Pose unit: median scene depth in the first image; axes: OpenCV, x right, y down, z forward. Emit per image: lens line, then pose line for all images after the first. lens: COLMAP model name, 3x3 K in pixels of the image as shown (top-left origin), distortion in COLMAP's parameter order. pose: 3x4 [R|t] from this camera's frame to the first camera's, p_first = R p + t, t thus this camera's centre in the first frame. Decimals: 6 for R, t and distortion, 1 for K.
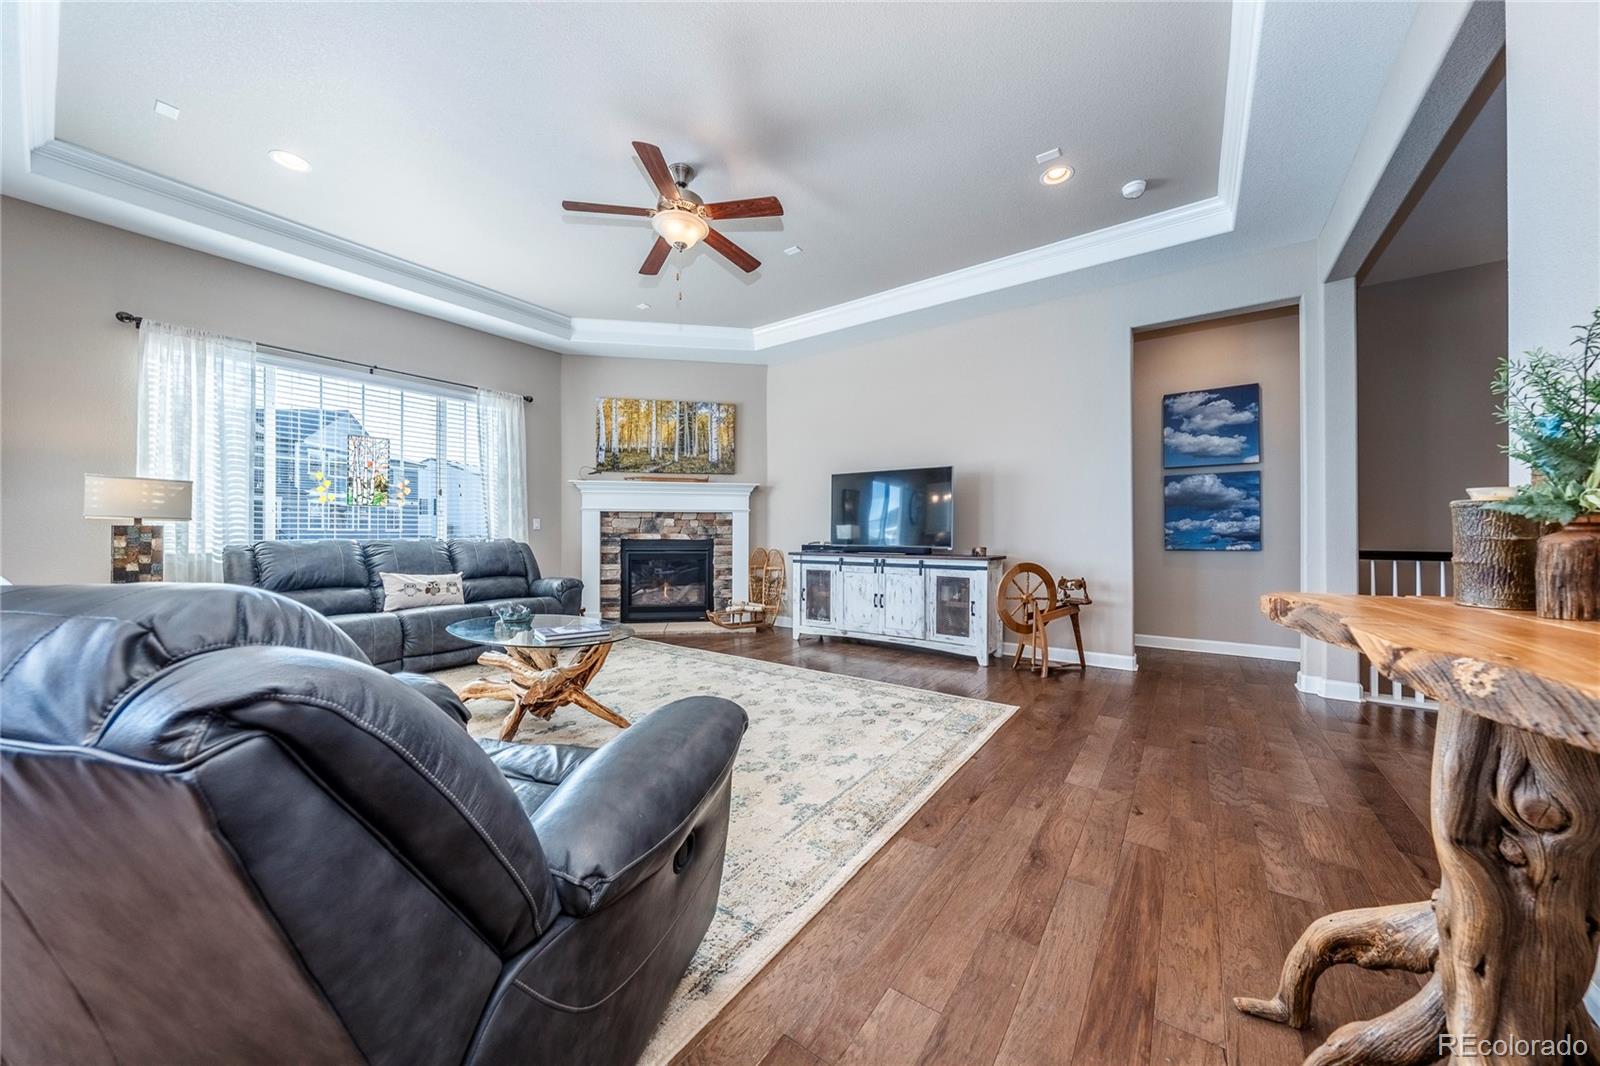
lens RADIAL K [[549.2, 0, 806.8], [0, 549.2, 536.5], [0, 0, 1]] dist [-0.004709, 0.000592]
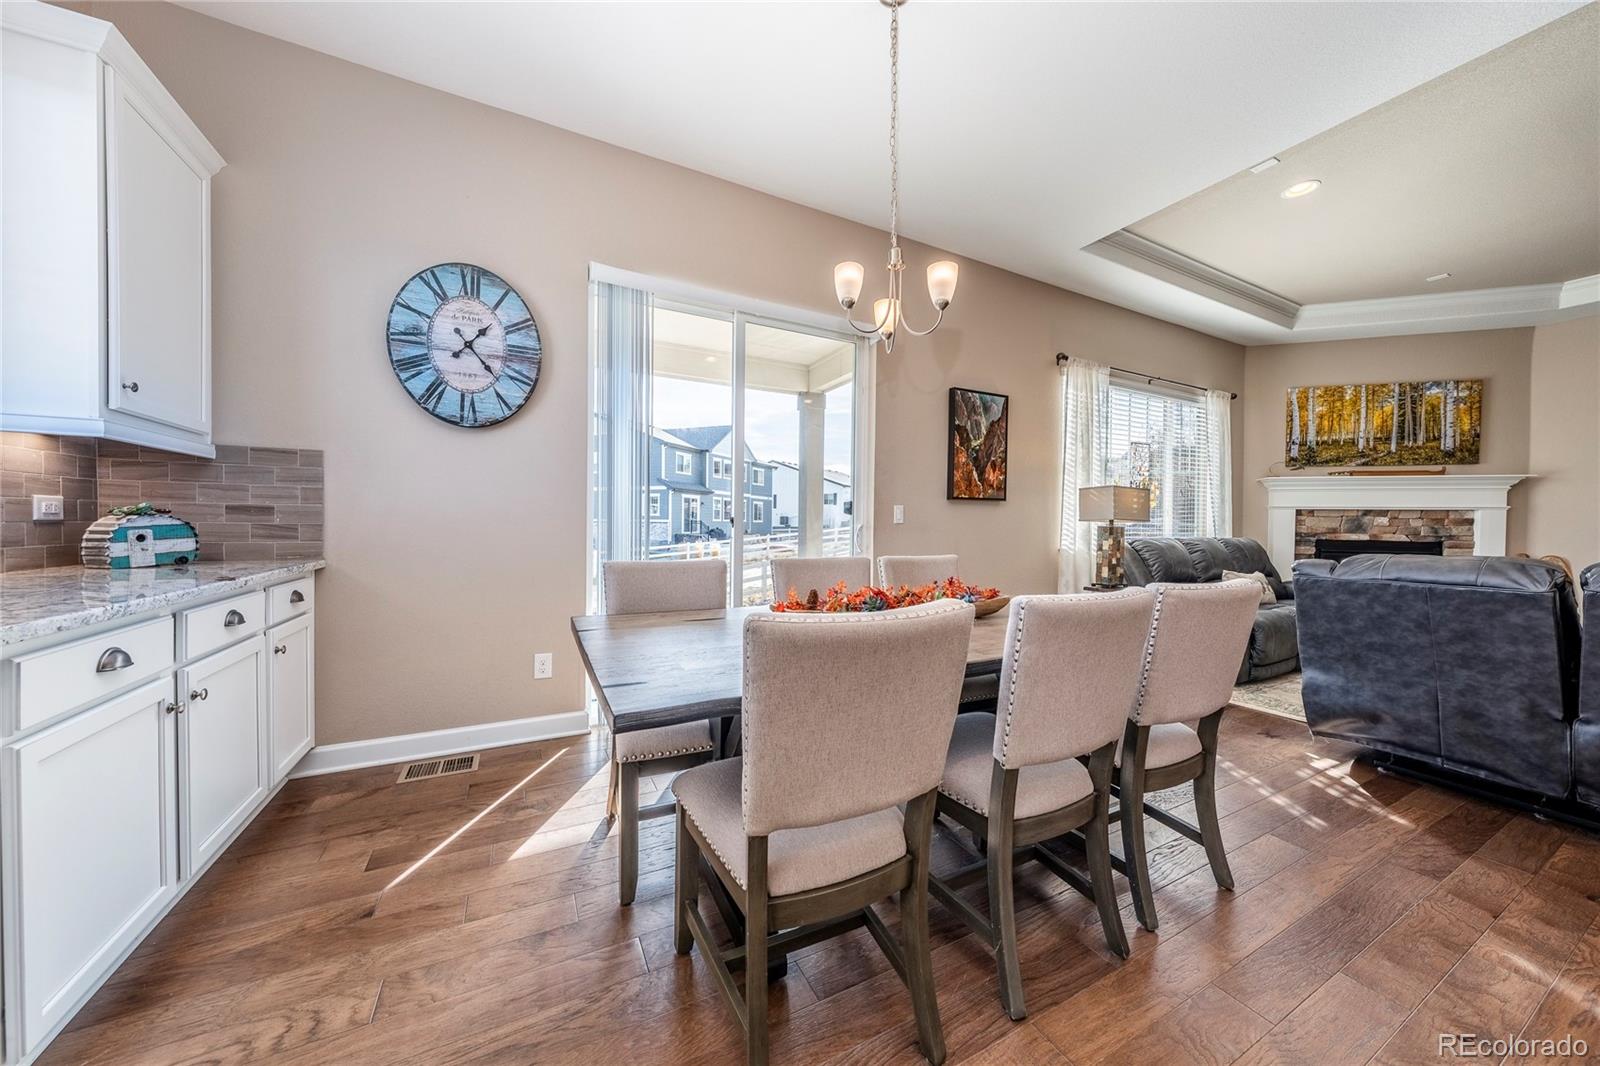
lens RADIAL K [[549.2, 0, 792.2], [0, 549.2, 531.4], [0, 0, 1]] dist [-0.004709, 0.000592]
pose [[0.889267, 0.013989, -0.457175, -0.707191], [-0.011600, 0.999900, 0.008031, -0.005939], [0.457242, -0.001838, 0.889340, -0.222084]]
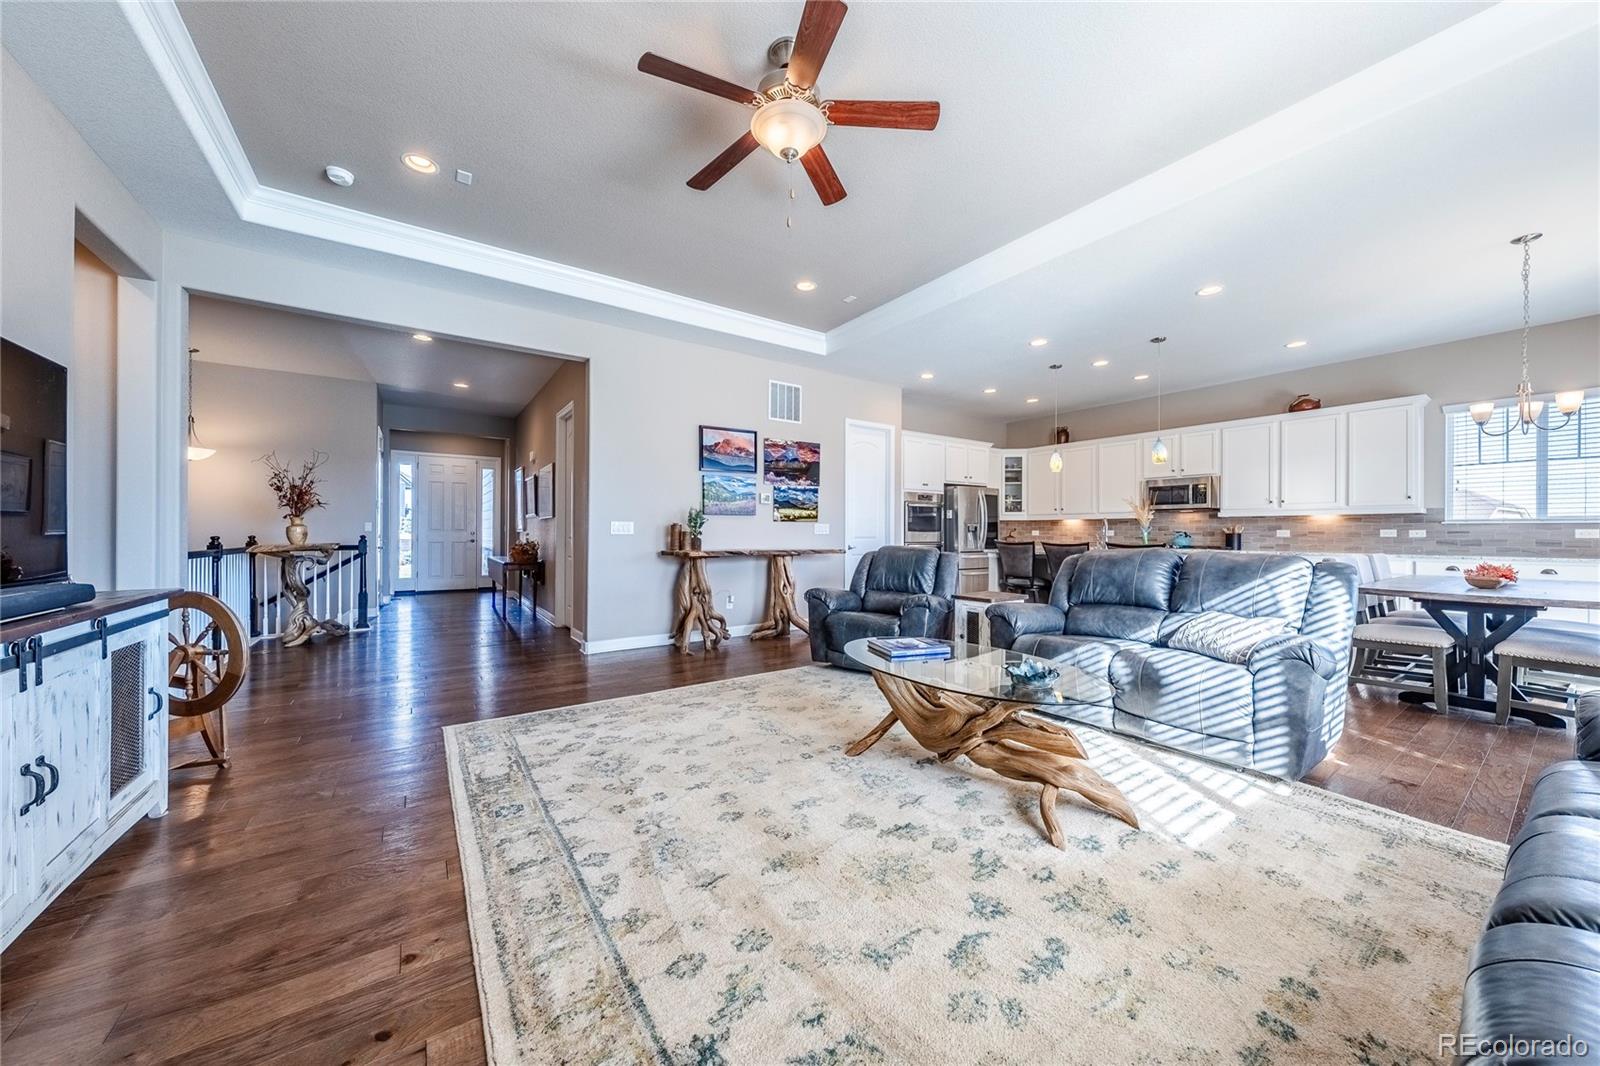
lens RADIAL K [[549.2, 0, 801.7], [0, 549.2, 532.9], [0, 0, 1]] dist [-0.004709, 0.000592]
pose [[-0.940251, -0.004235, 0.340455, -0.273723], [-0.003279, 0.999989, 0.003381, -0.012193], [-0.340466, 0.002062, -0.940255, 0.922634]]
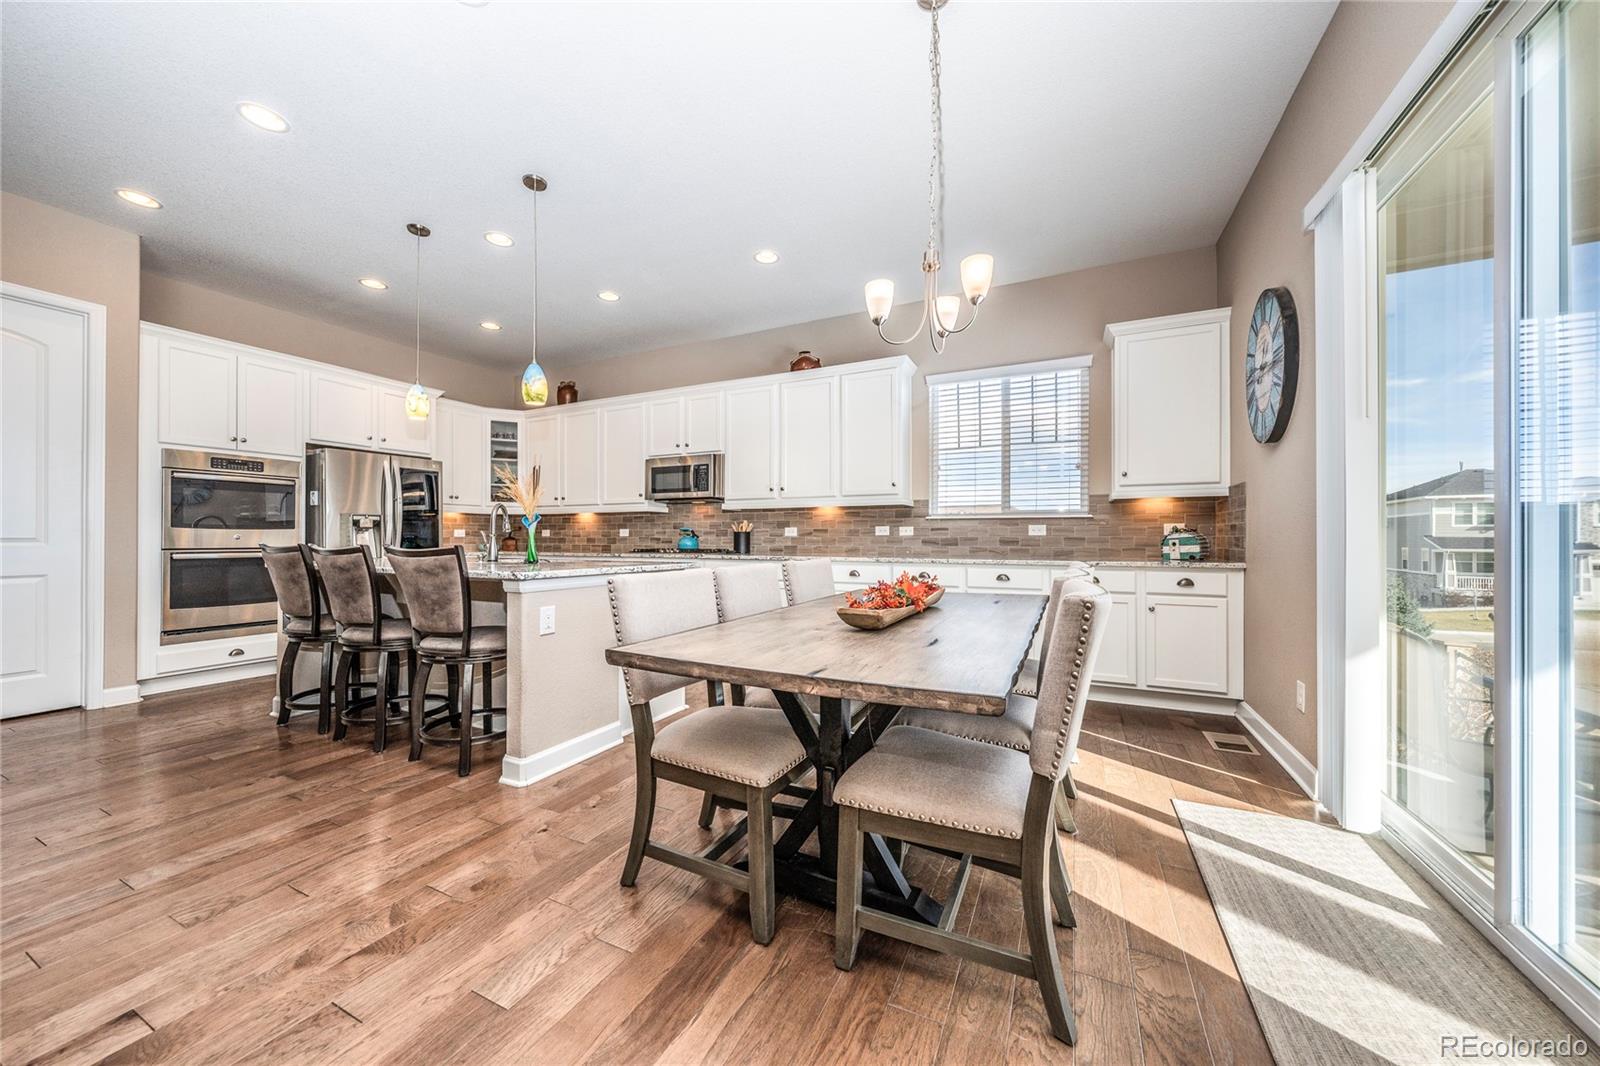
lens RADIAL K [[549.2, 0, 798.6], [0, 549.2, 537.2], [0, 0, 1]] dist [-0.004709, 0.000592]
pose [[-0.985072, -0.000818, -0.172142, -0.671089], [-0.001246, 0.999996, 0.002375, -0.004050], [0.172140, 0.002554, -0.985069, 0.405934]]
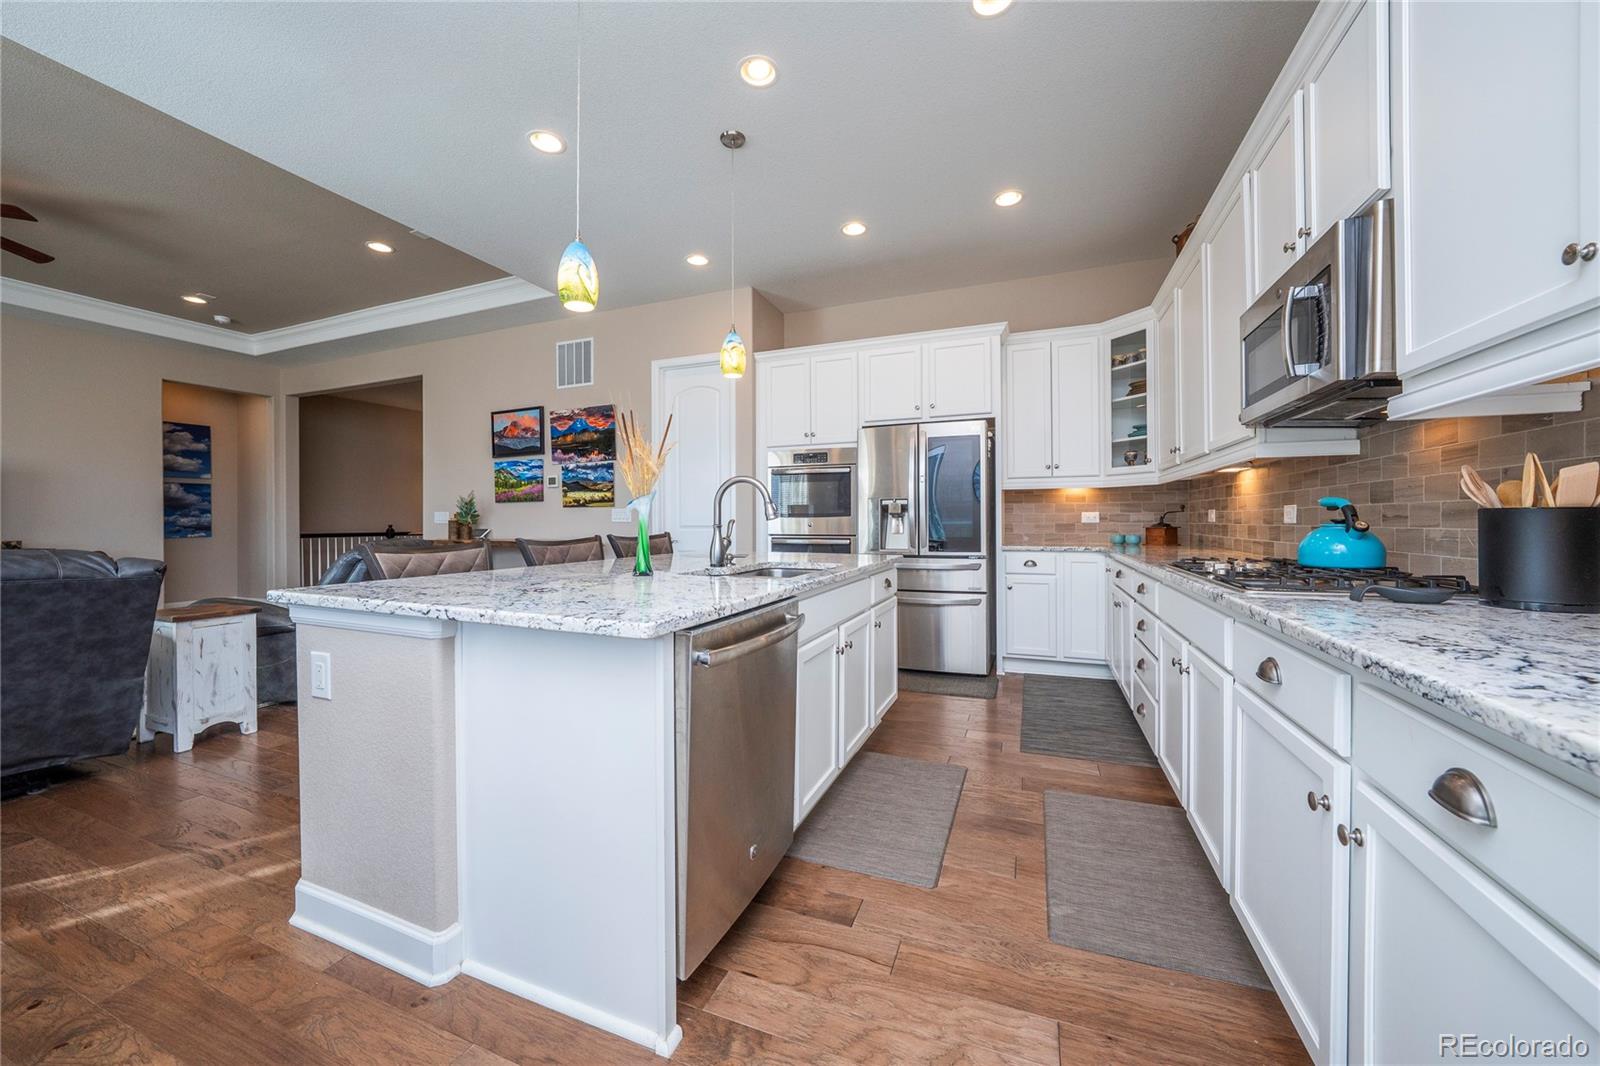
lens RADIAL K [[578.5, 0, 808.8], [0, 578.5, 518.4], [0, 0, 1]] dist [-0.023541, 0.000040]
pose [[-0.245894, 0.003697, 0.969290, -0.853764], [0.006881, 0.999974, -0.002069, -0.008058], [-0.969272, 0.006161, -0.245913, -0.174704]]
